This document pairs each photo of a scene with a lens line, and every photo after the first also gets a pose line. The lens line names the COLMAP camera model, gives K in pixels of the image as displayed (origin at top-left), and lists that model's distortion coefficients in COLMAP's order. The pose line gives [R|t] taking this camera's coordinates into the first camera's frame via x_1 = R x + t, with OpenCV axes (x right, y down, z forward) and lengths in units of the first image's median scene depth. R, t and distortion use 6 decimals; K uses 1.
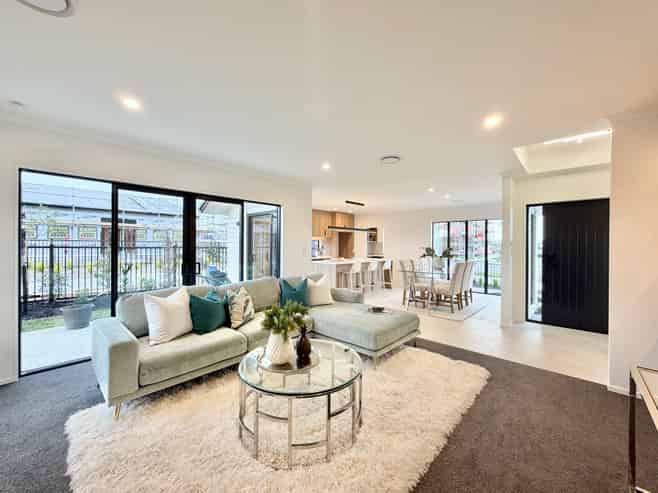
lens RADIAL K [[268.8, 0, 329.0], [0, 268.8, 246.5], [0, 0, 1]] dist [-0.000845, -0.000155]
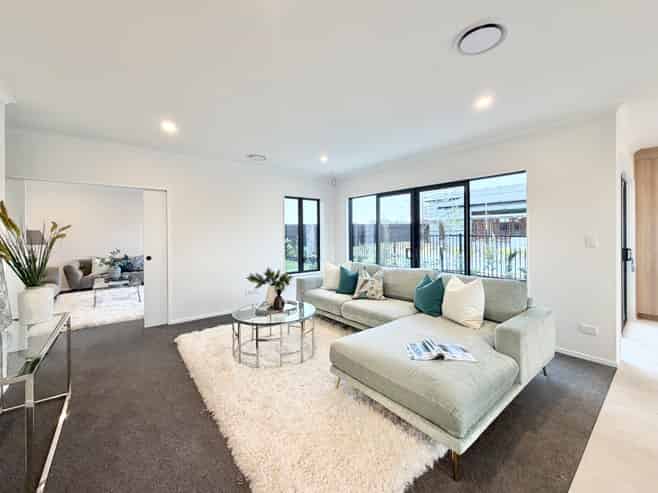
lens RADIAL K [[268.8, 0, 329.0], [0, 268.8, 246.5], [0, 0, 1]] dist [-0.000845, -0.000155]
pose [[-0.129336, 0.032357, -0.991073, 0.877577], [0.005889, 0.999475, 0.031863, 0.016032], [0.991583, -0.001715, -0.129459, 0.997766]]
